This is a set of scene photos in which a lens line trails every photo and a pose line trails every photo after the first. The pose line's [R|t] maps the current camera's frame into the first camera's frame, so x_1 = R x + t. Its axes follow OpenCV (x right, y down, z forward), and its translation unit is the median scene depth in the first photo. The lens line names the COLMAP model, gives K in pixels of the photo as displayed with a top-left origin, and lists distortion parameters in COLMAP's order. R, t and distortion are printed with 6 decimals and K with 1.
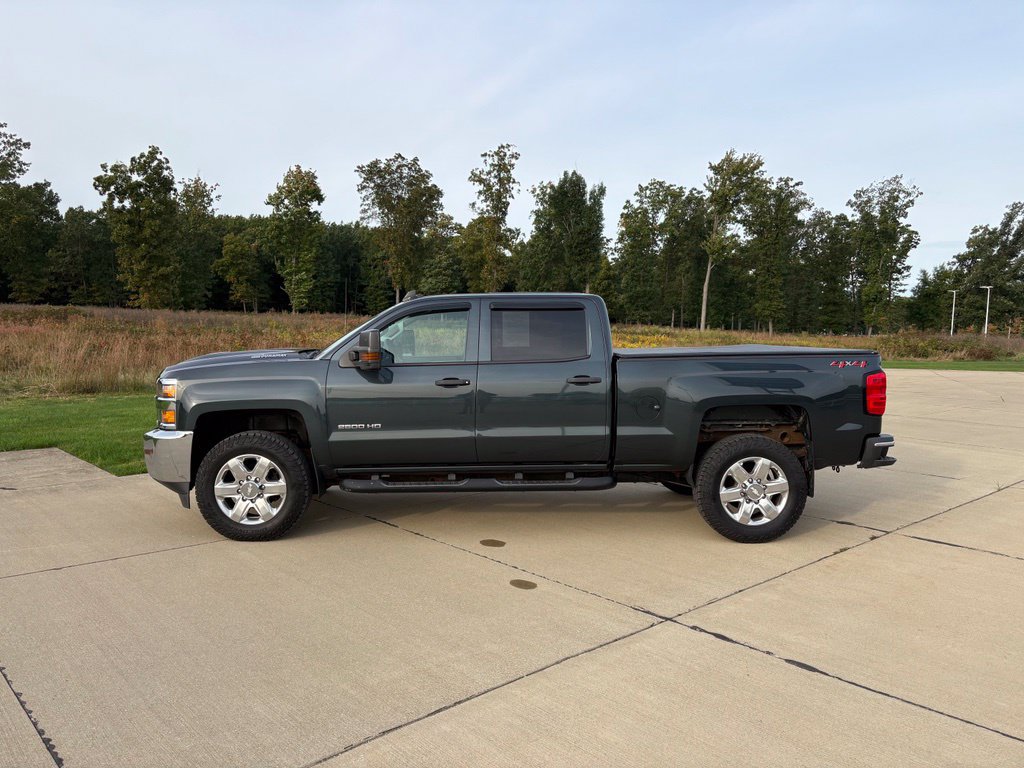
lens RADIAL K [[773.2, 0, 509.1], [0, 773.2, 373.1], [0, 0, 1]] dist [0.055604, -0.060548]
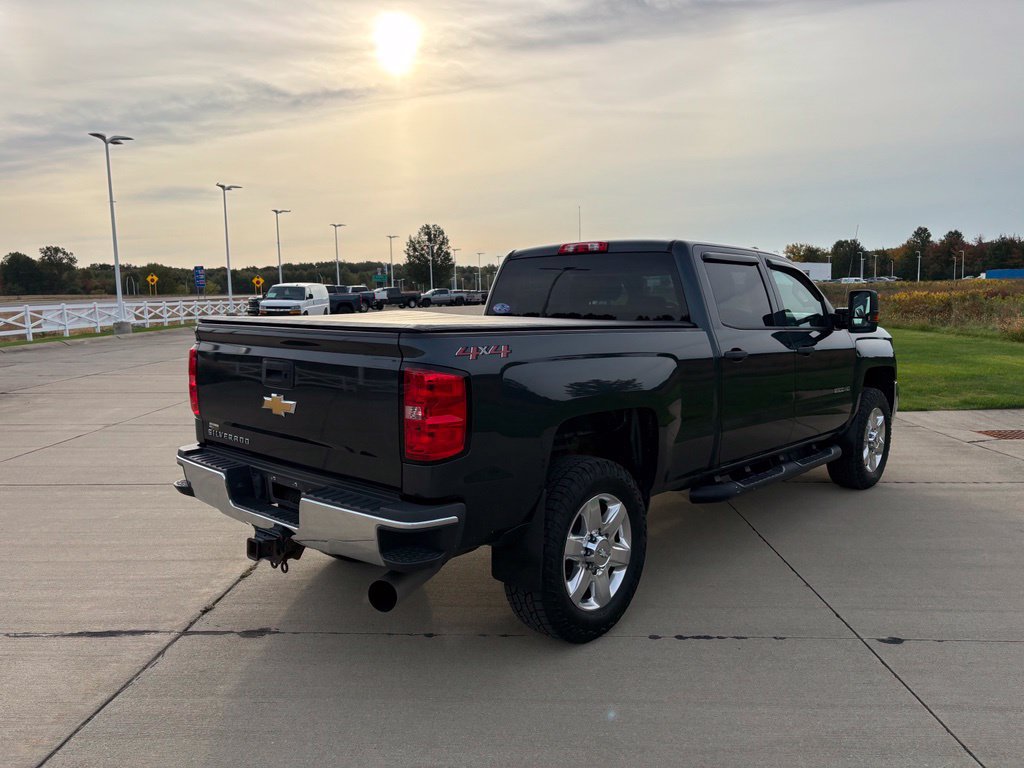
lens RADIAL K [[773.2, 0, 502.7], [0, 773.2, 376.5], [0, 0, 1]] dist [0.055604, -0.060548]
pose [[-0.703230, 0.064861, -0.707998, 0.064728], [-0.042722, 0.990175, 0.133145, -0.006525], [0.709678, 0.123879, -0.693550, 0.139756]]
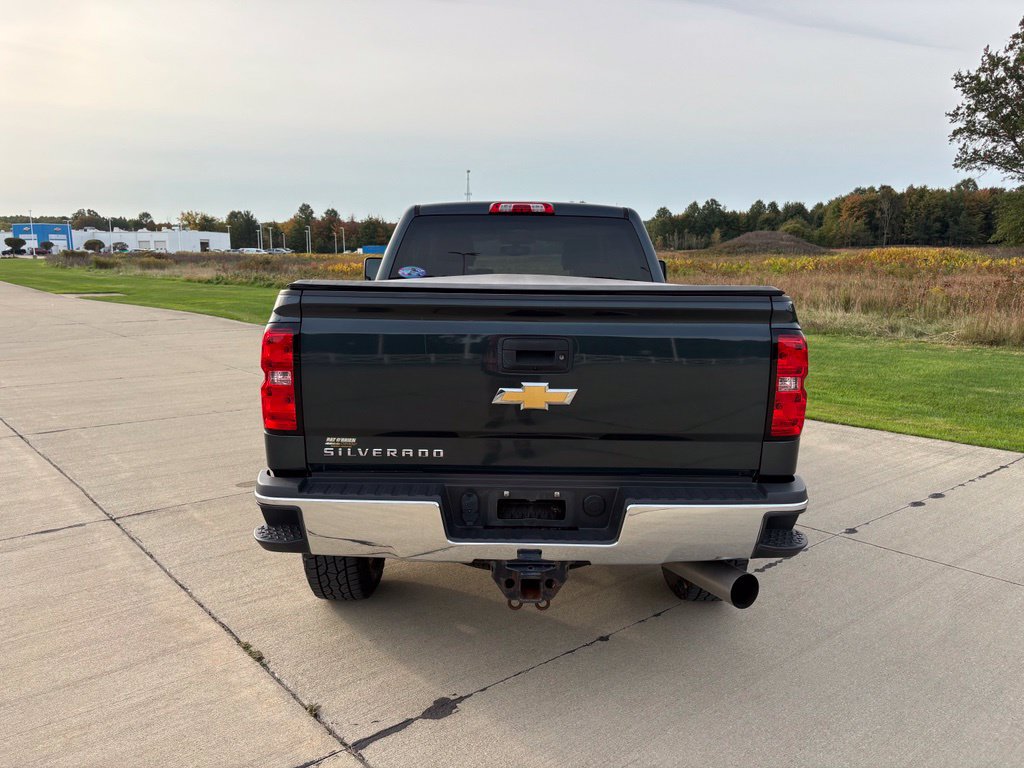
lens RADIAL K [[773.2, 0, 505.1], [0, 773.2, 387.6], [0, 0, 1]] dist [0.055604, -0.060548]
pose [[-0.037373, 0.140616, -0.989359, 0.076410], [-0.066490, 0.987506, 0.142864, -0.003345], [0.997087, 0.071121, -0.027557, 0.097117]]
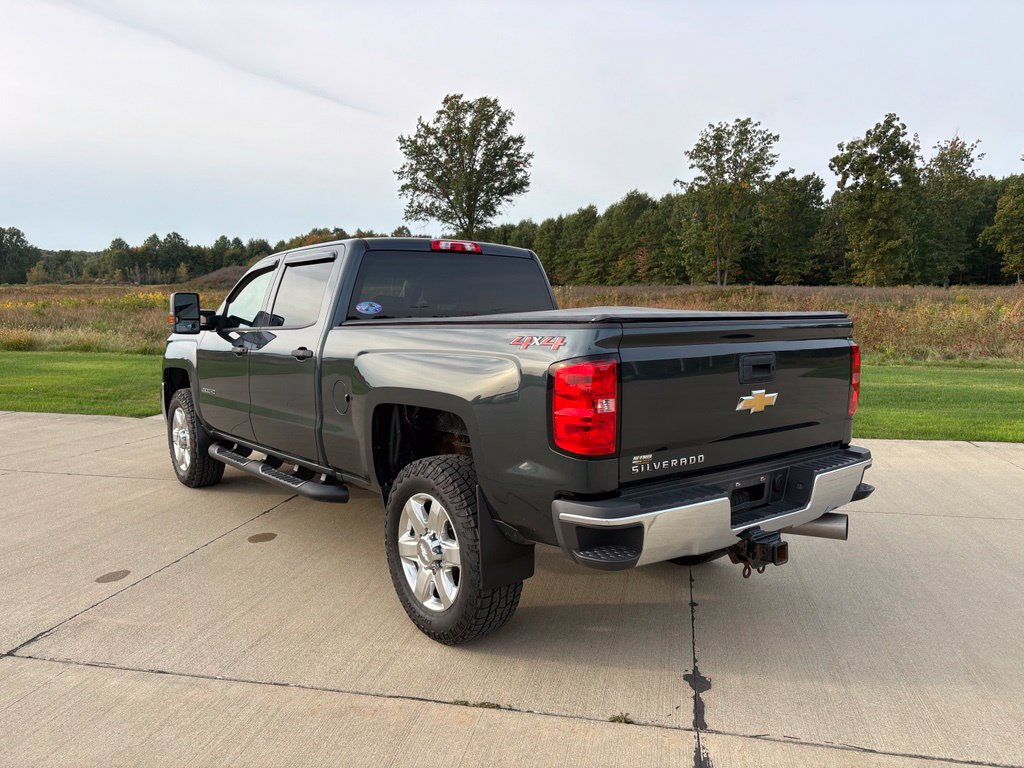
lens RADIAL K [[773.2, 0, 506.4], [0, 773.2, 388.8], [0, 0, 1]] dist [0.055604, -0.060548]
pose [[0.582809, 0.074272, -0.809208, 0.068940], [-0.036426, 0.997201, 0.065292, -0.001069], [0.811792, -0.008576, 0.583883, 0.059323]]
